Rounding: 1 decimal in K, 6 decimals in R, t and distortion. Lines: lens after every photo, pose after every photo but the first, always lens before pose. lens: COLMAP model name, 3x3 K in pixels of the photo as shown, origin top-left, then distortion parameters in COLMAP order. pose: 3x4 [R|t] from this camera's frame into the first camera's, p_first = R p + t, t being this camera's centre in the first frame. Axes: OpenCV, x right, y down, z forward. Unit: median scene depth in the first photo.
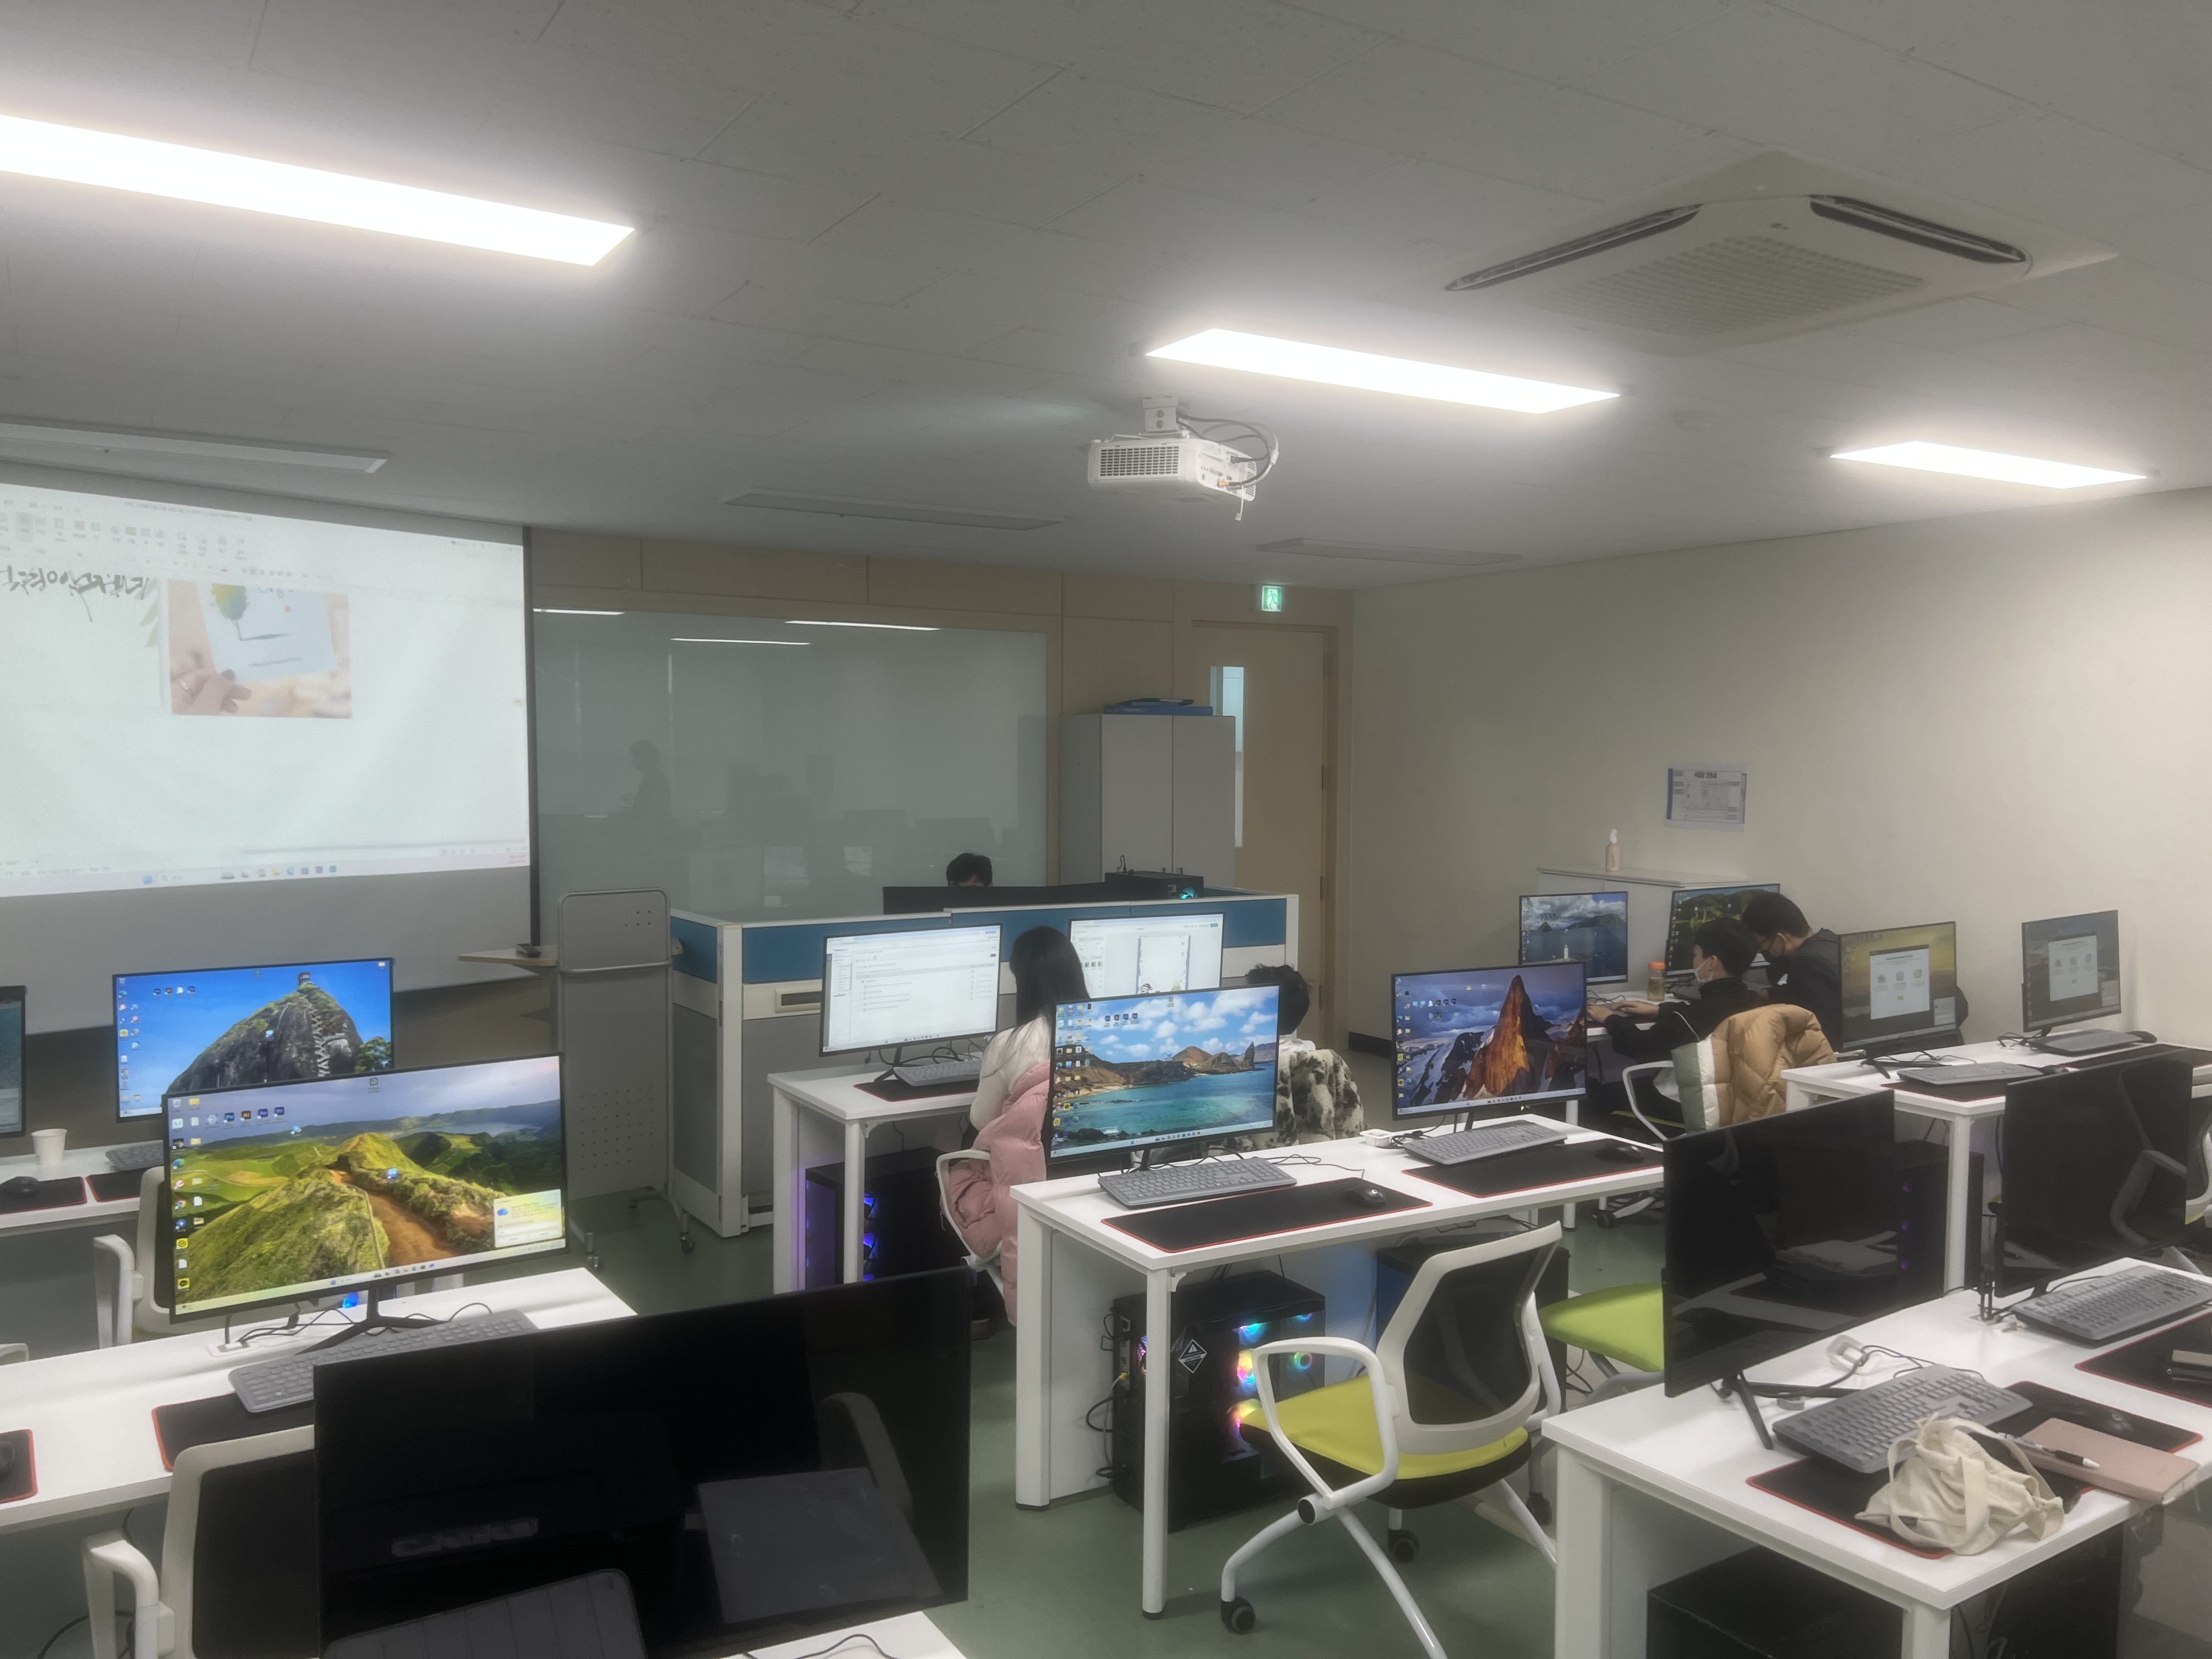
lens RADIAL K [[1682.7, 0, 1109.2], [0, 1682.7, 839.8], [0, 0, 1]] dist [0.024783, -0.000812]
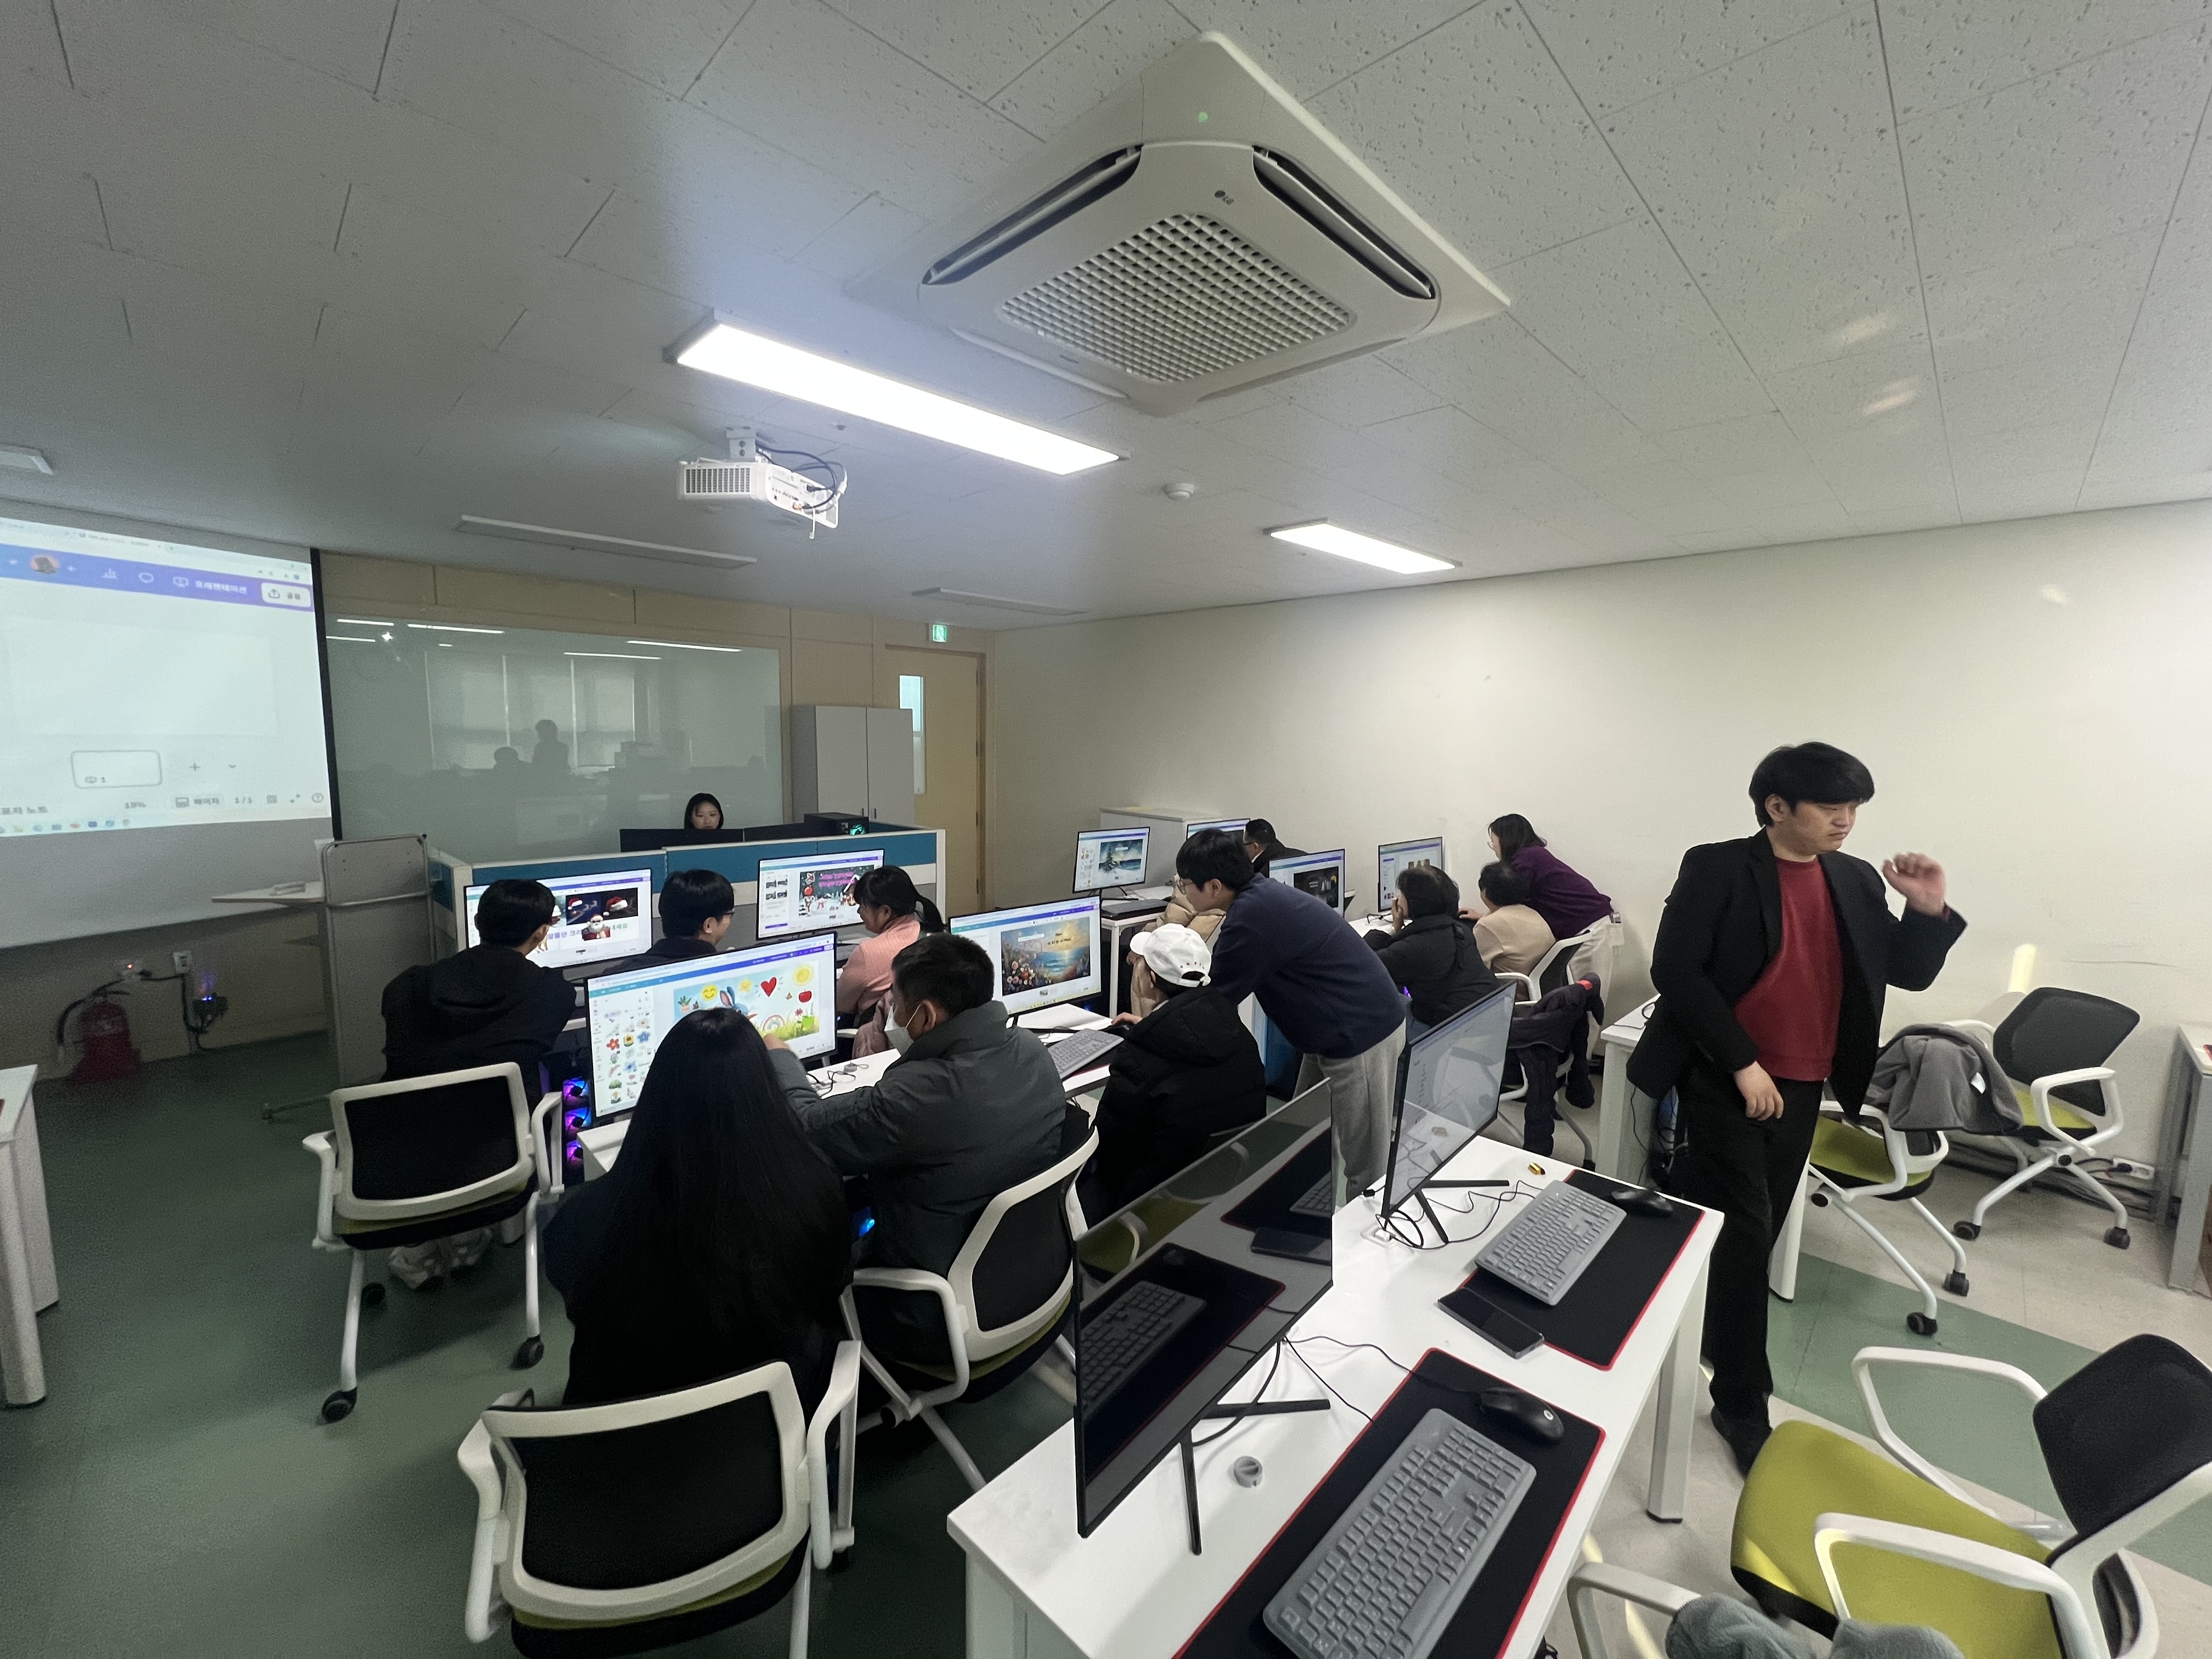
lens RADIAL K [[878.2, 0, 1120.4], [0, 878.2, 826.5], [0, 0, 1]] dist [0.001982, 0.000361]
pose [[0.972786, -0.015409, 0.231194, 0.088540], [0.002334, 0.998387, 0.056720, -0.013427], [-0.231696, -0.054637, 0.971253, 0.209098]]
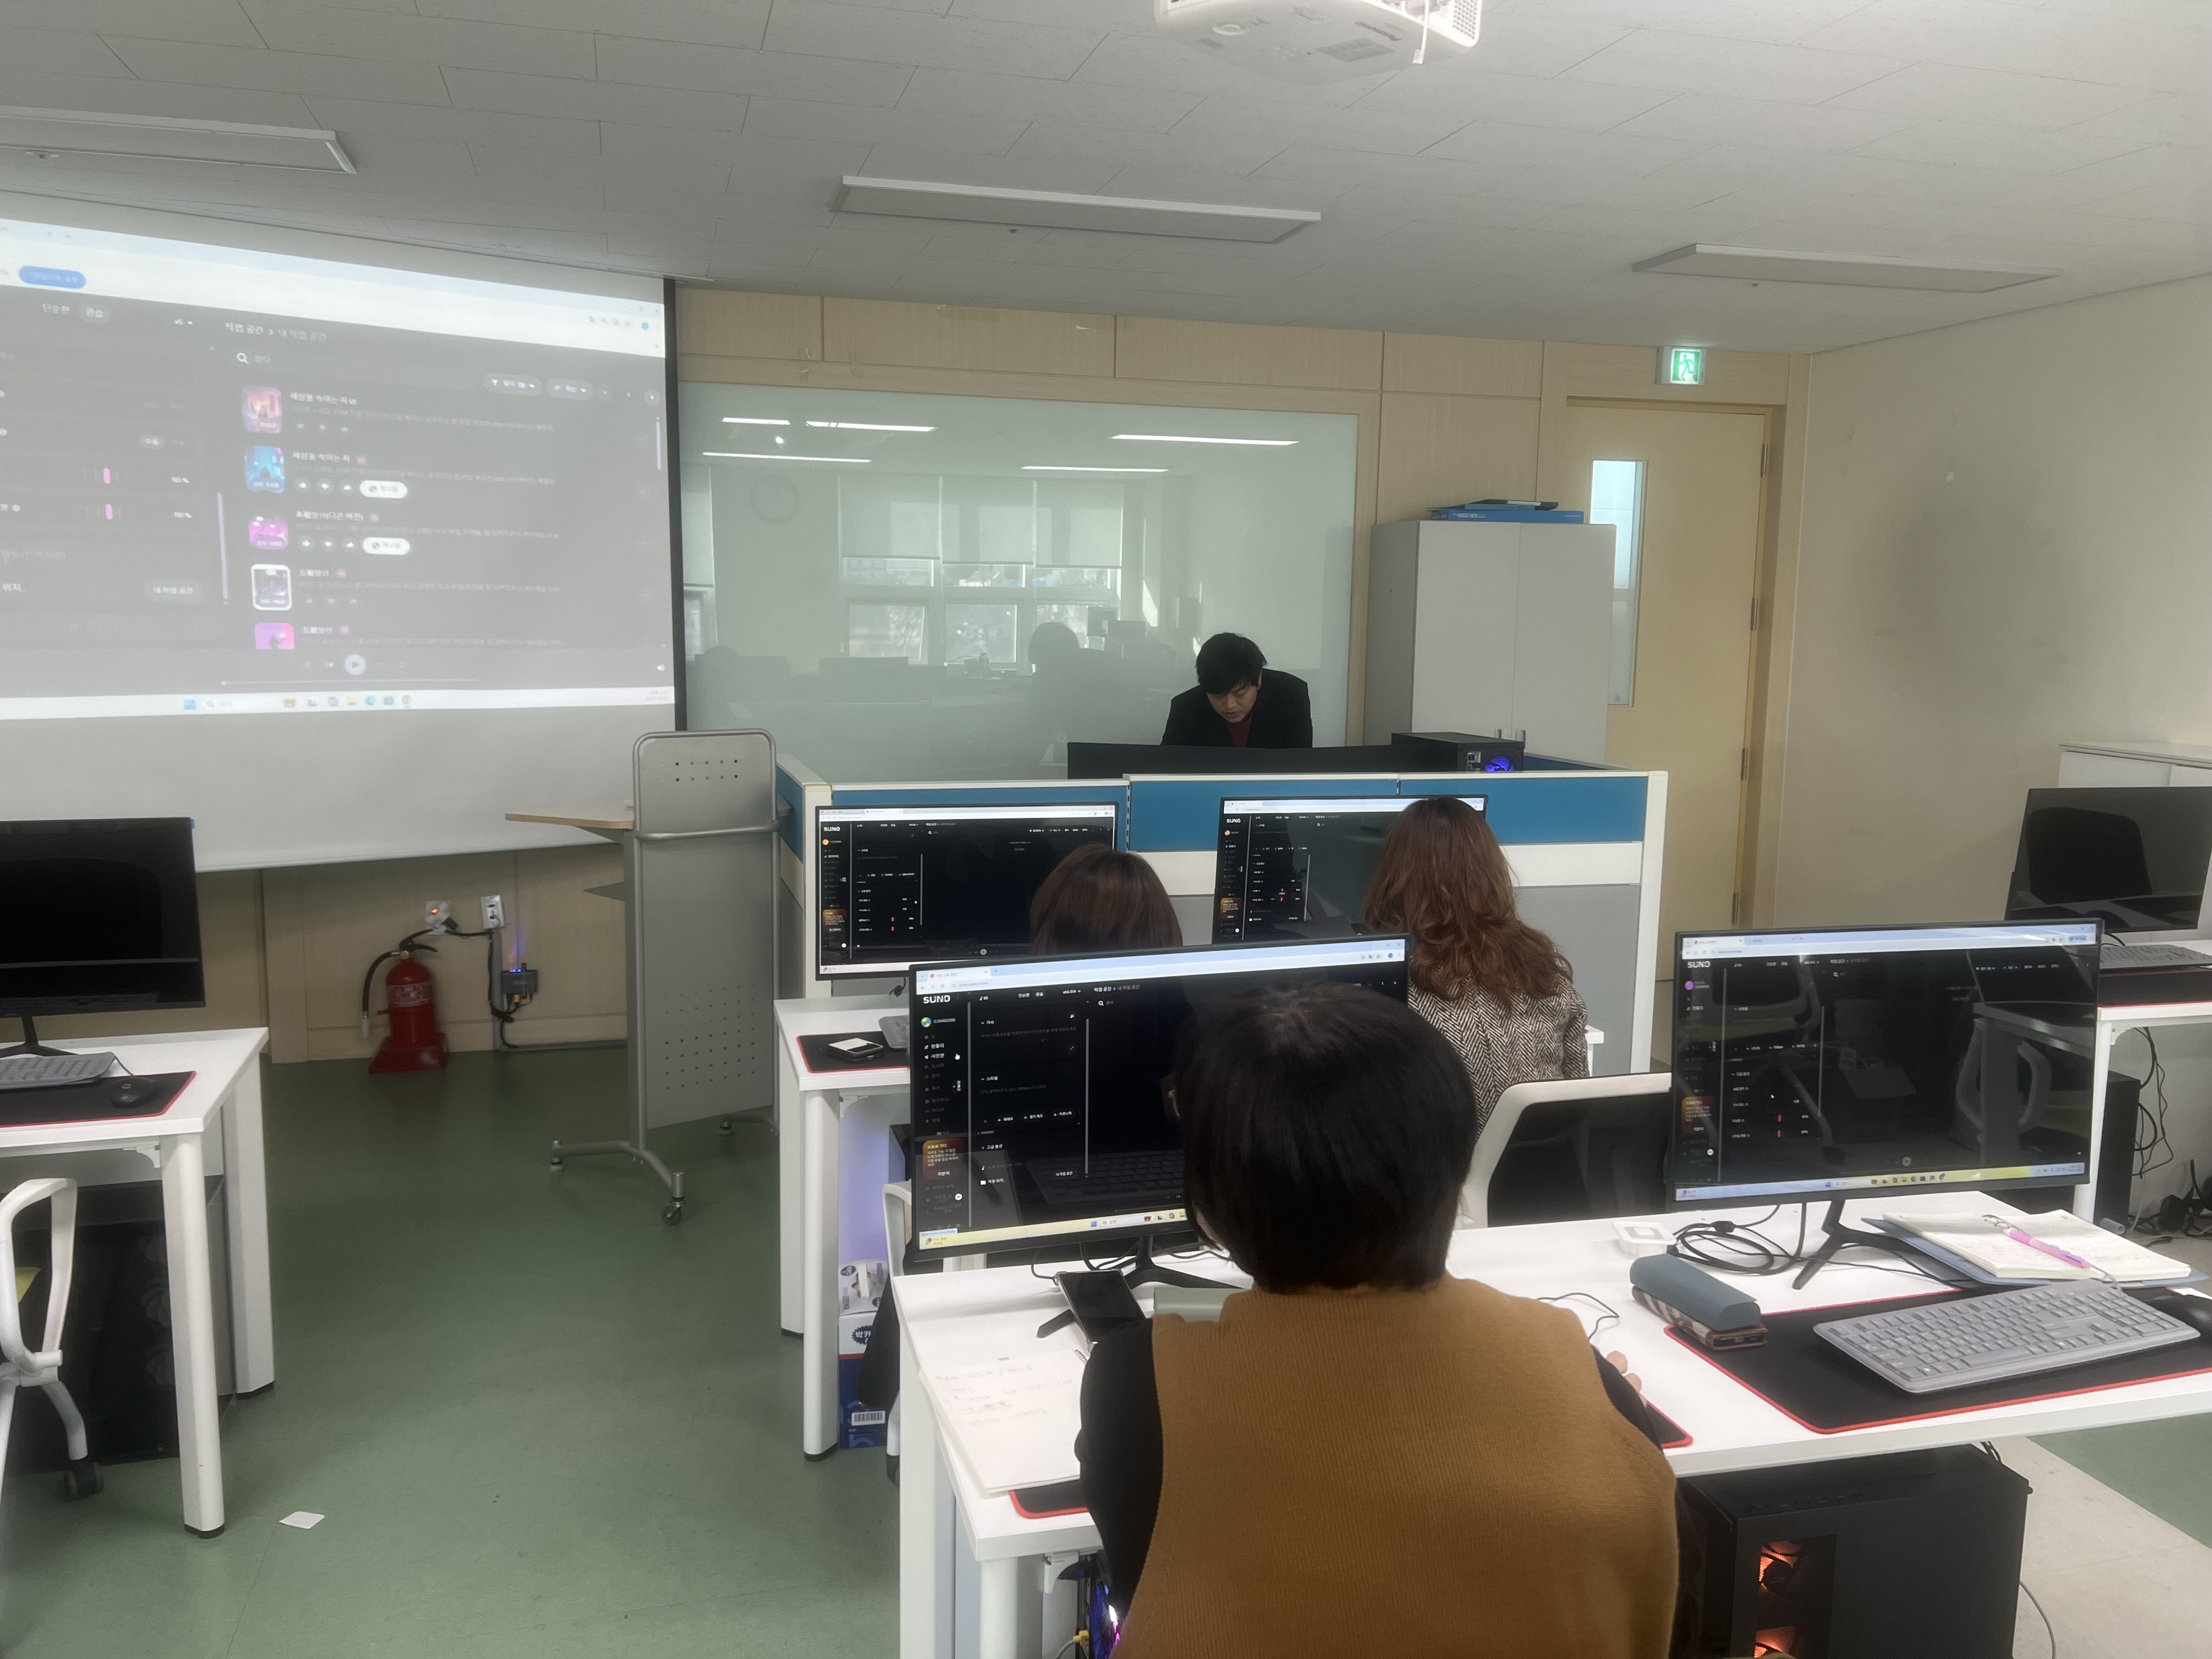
lens RADIAL K [[1682.7, 0, 1107.8], [0, 1682.7, 816.3], [0, 0, 1]] dist [0.024783, -0.000812]
pose [[0.959960, 0.041199, -0.277090, 0.087352], [-0.022382, 0.997244, 0.070734, 0.007206], [0.279240, -0.061700, 0.958237, 0.277014]]
